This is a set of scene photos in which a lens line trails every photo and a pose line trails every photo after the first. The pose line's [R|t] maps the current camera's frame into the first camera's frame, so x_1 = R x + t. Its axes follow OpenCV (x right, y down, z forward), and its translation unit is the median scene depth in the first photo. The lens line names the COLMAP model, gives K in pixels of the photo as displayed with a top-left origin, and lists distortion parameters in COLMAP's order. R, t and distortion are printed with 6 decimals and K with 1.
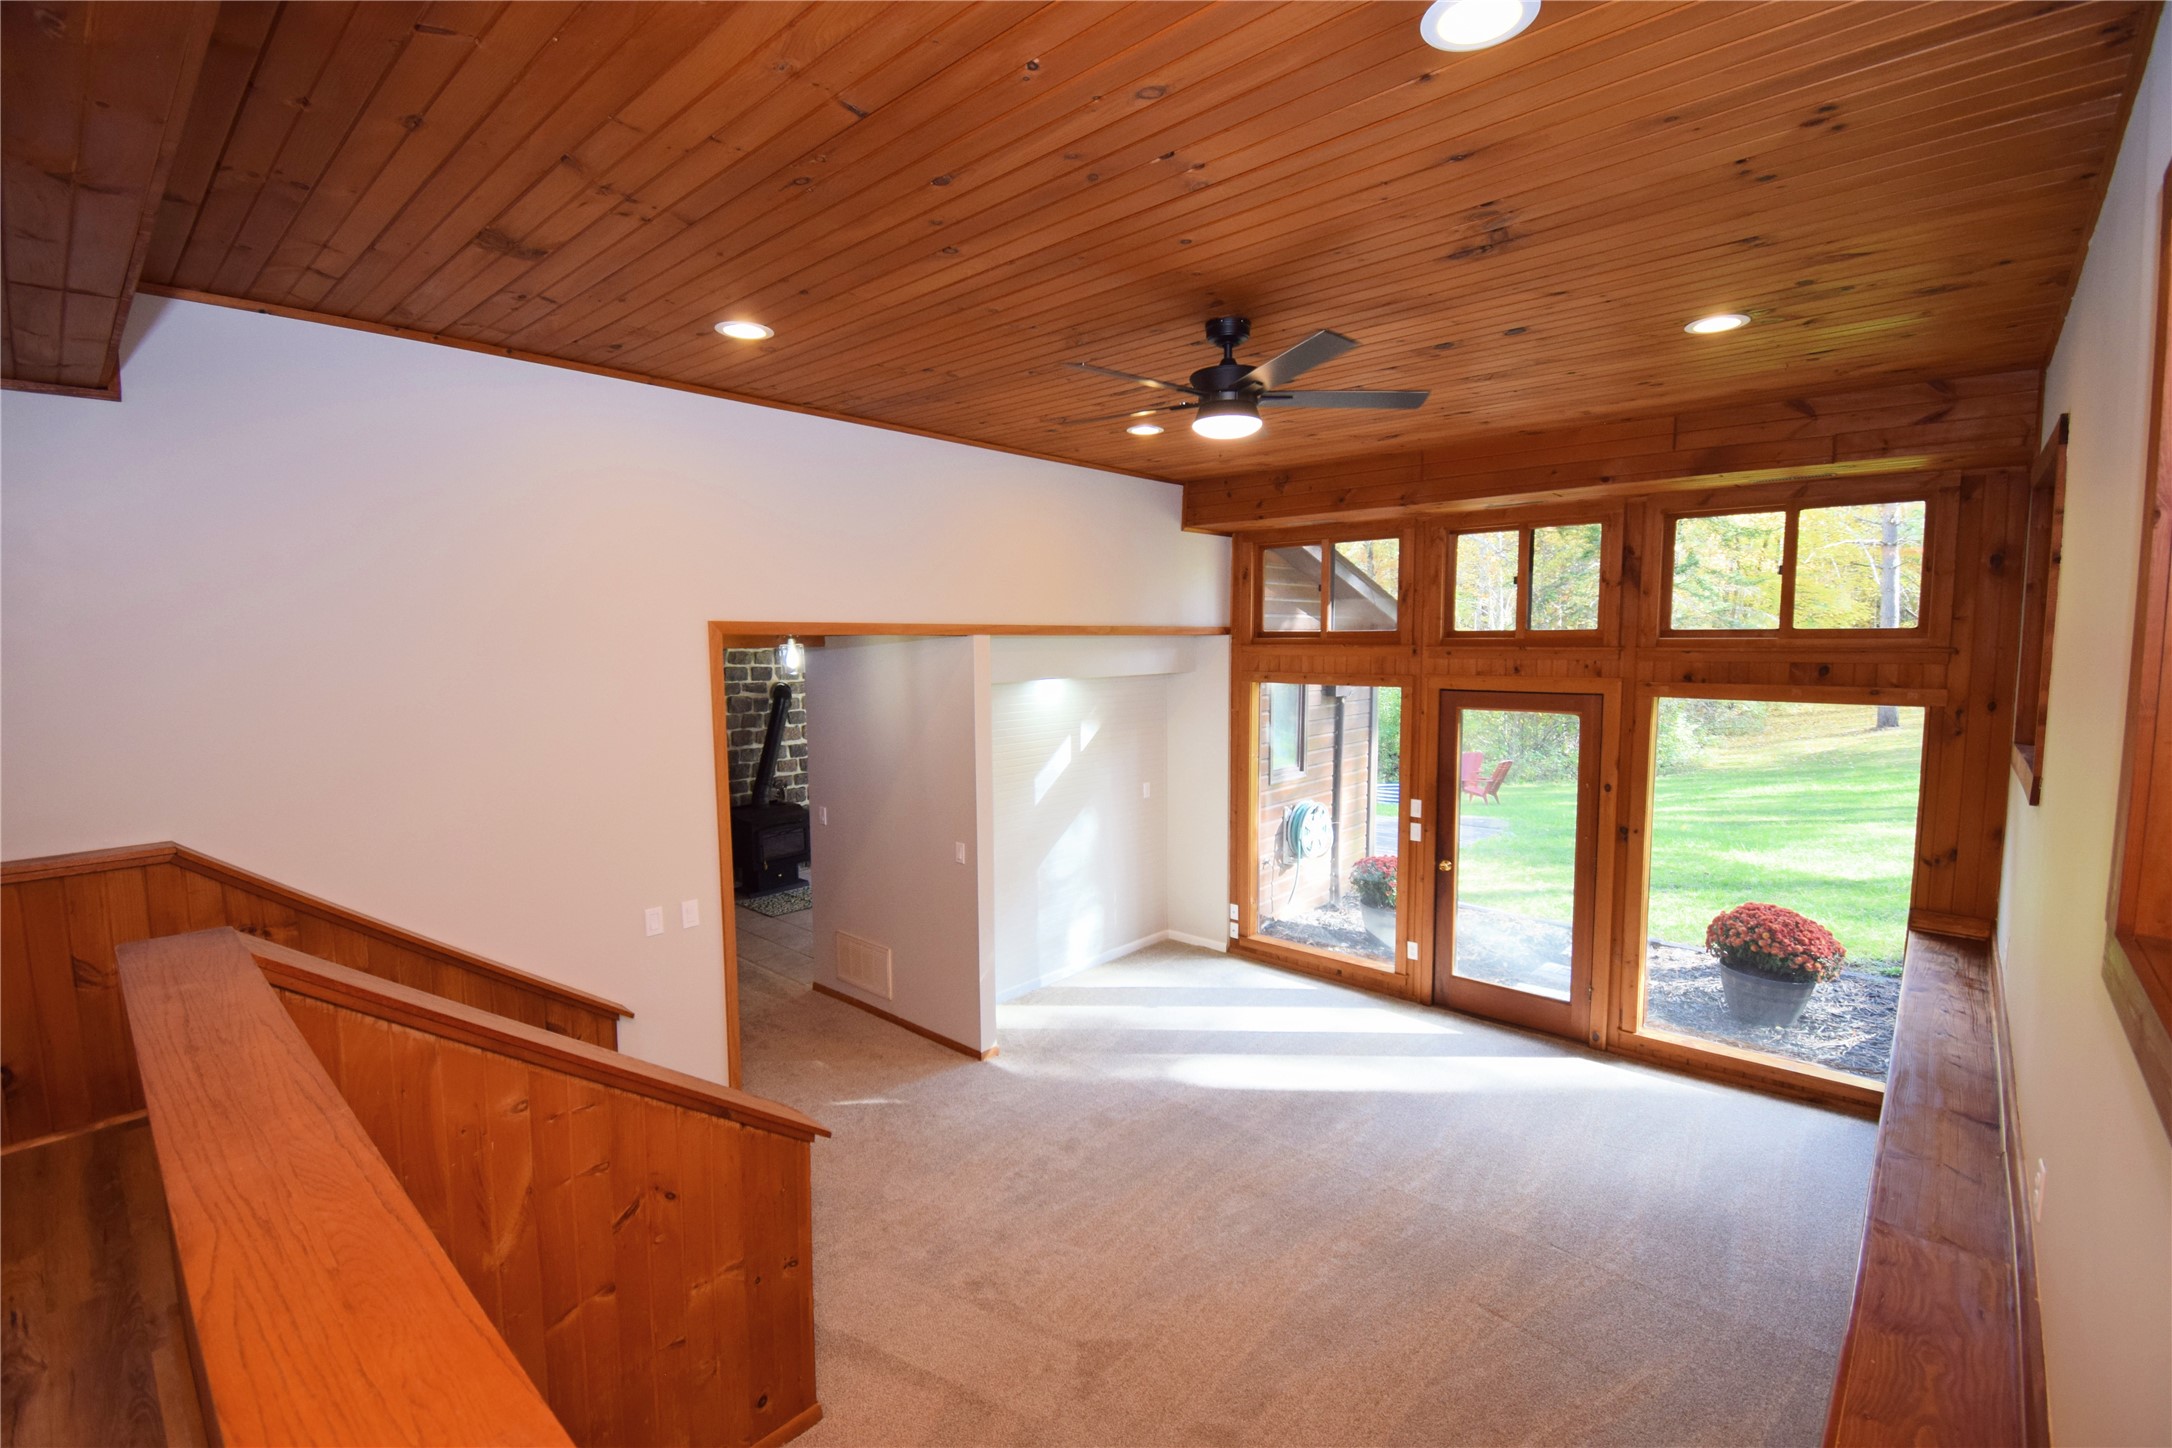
lens RADIAL K [[954.3, 0, 1093.2], [0, 954.3, 725.2], [0, 0, 1]] dist [0.025188, -0.029786]
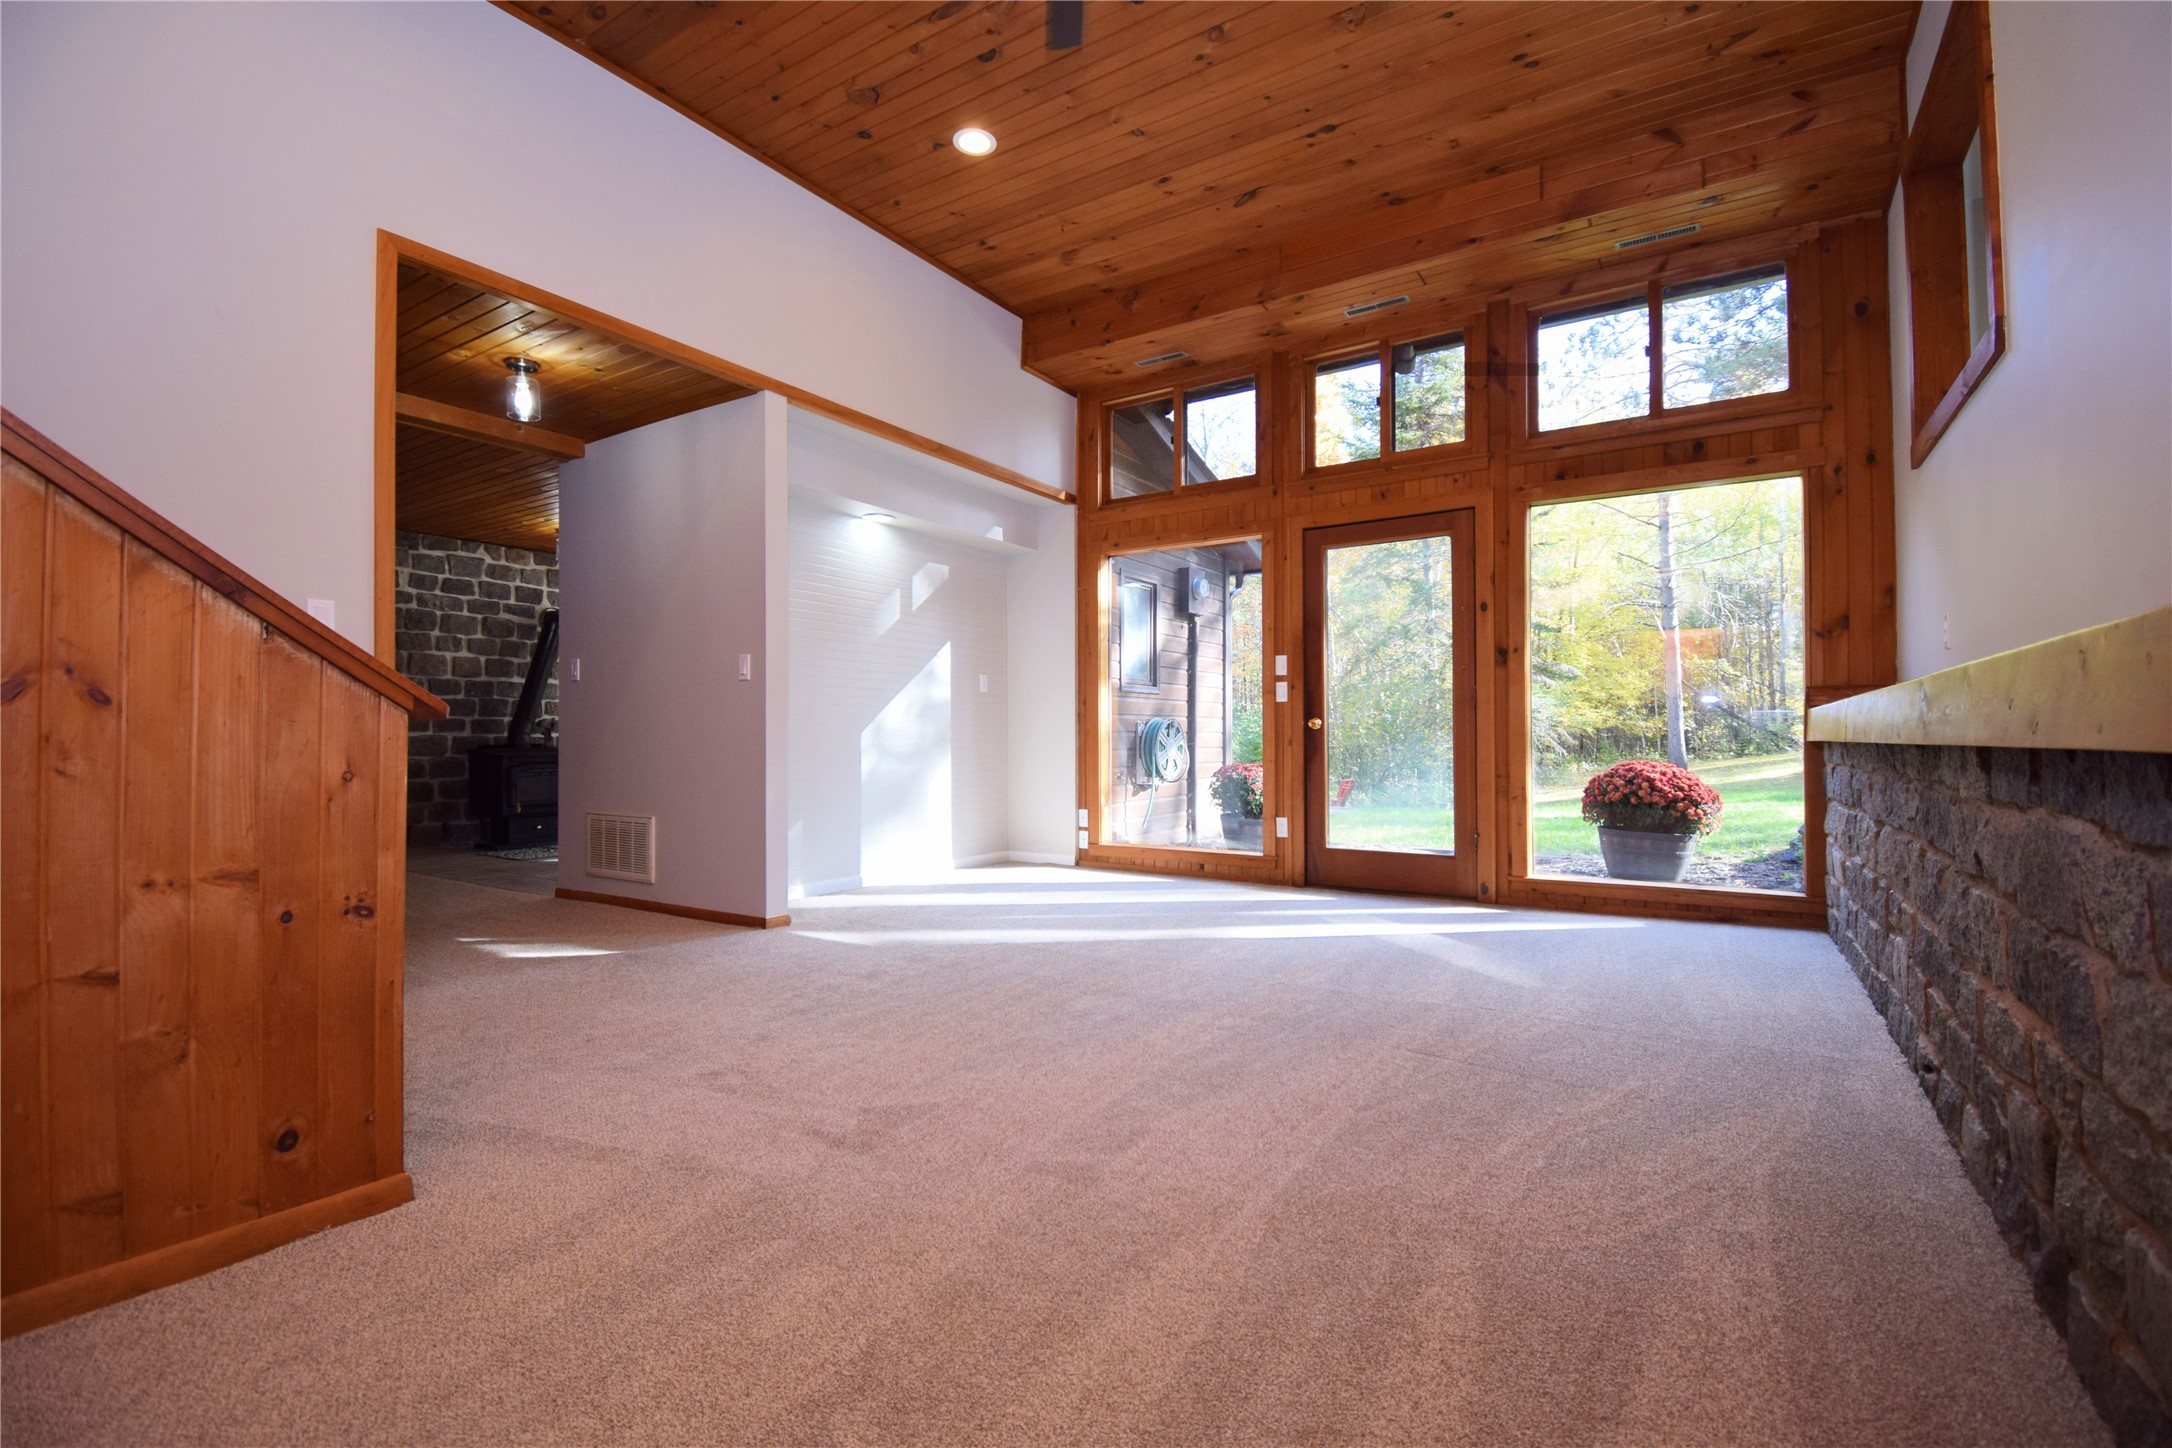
lens RADIAL K [[954.3, 0, 1093.2], [0, 954.3, 725.2], [0, 0, 1]] dist [0.025188, -0.029786]
pose [[0.987311, 0.006353, 0.158673, 0.021722], [0.010423, 0.994452, -0.104675, 0.262622], [-0.158457, 0.105001, 0.981767, 0.166501]]
